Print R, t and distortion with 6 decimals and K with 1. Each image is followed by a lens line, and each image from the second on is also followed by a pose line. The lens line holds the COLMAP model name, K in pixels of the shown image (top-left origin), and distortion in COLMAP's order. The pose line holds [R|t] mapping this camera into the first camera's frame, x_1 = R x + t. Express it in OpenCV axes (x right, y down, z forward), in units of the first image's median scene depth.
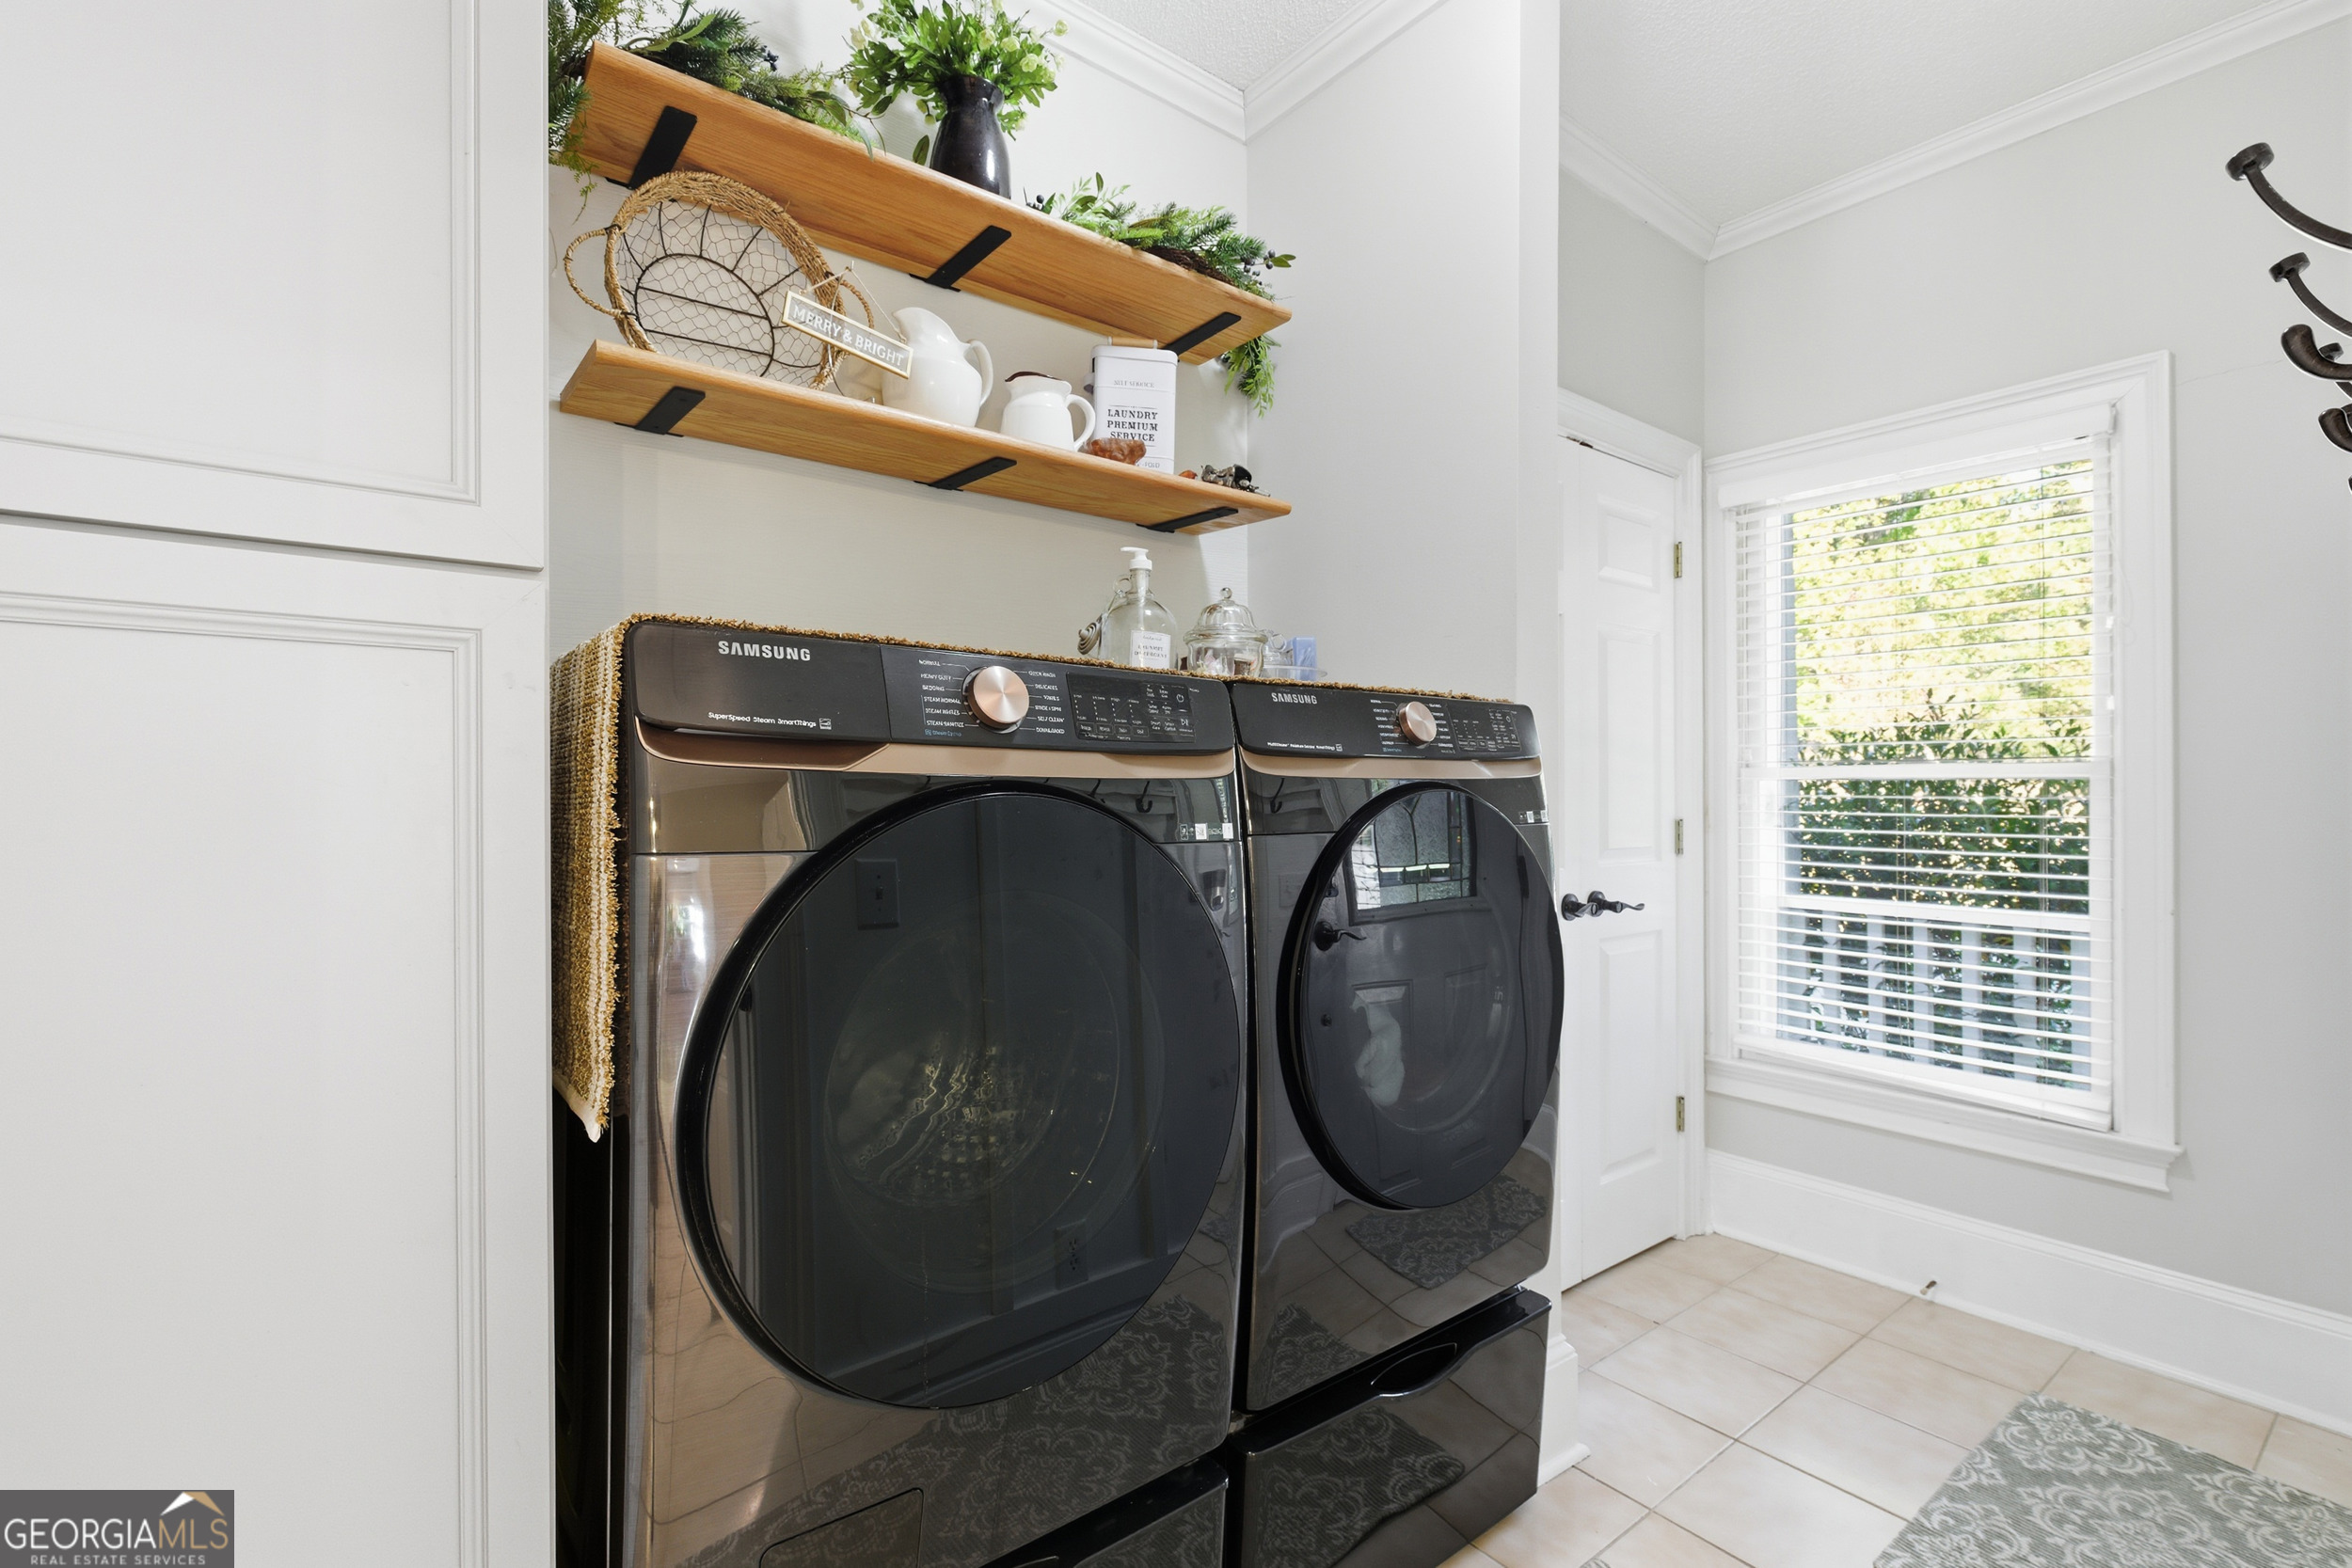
lens RADIAL K [[1051.2, 0, 1181.9], [0, 1051.2, 796.9], [0, 0, 1]] dist [-0.002103, -0.001594]
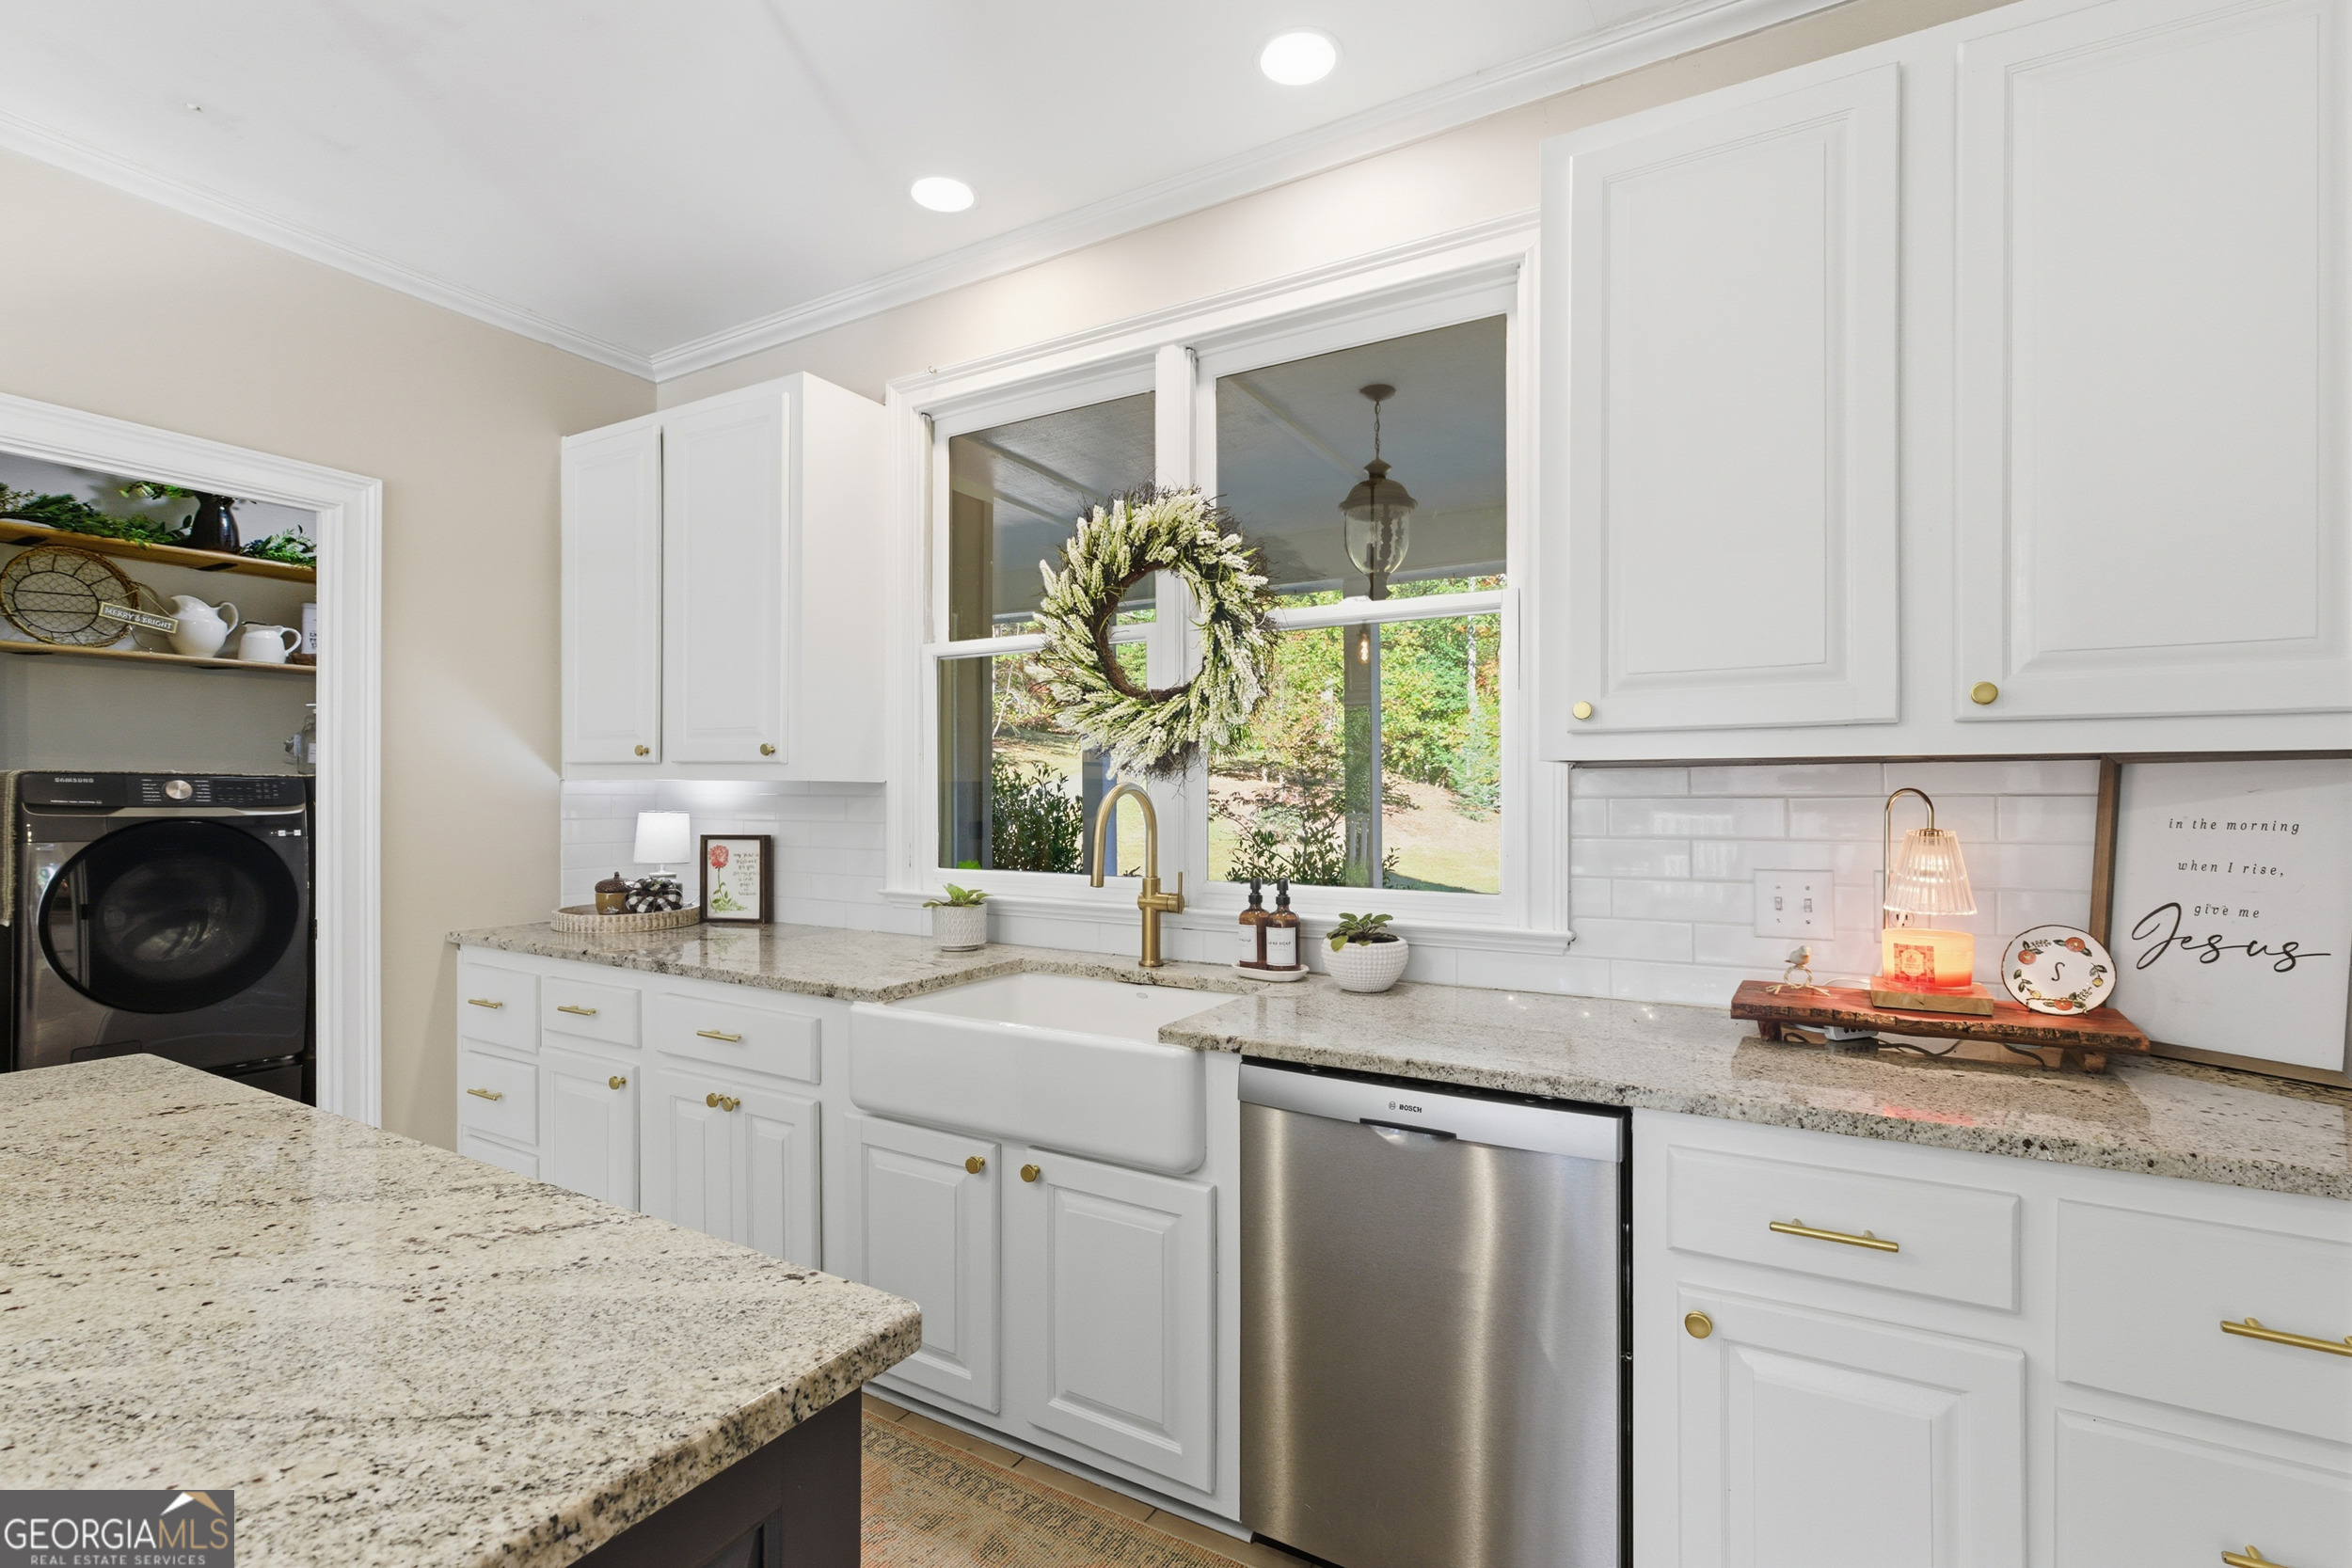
lens RADIAL K [[1051.2, 0, 1181.9], [0, 1051.2, 796.9], [0, 0, 1]] dist [-0.002103, -0.001594]
pose [[0.927896, -0.001706, 0.372836, 1.257085], [0.001117, 0.999998, 0.001797, -0.069890], [-0.372838, -0.001252, 0.927896, -2.622390]]
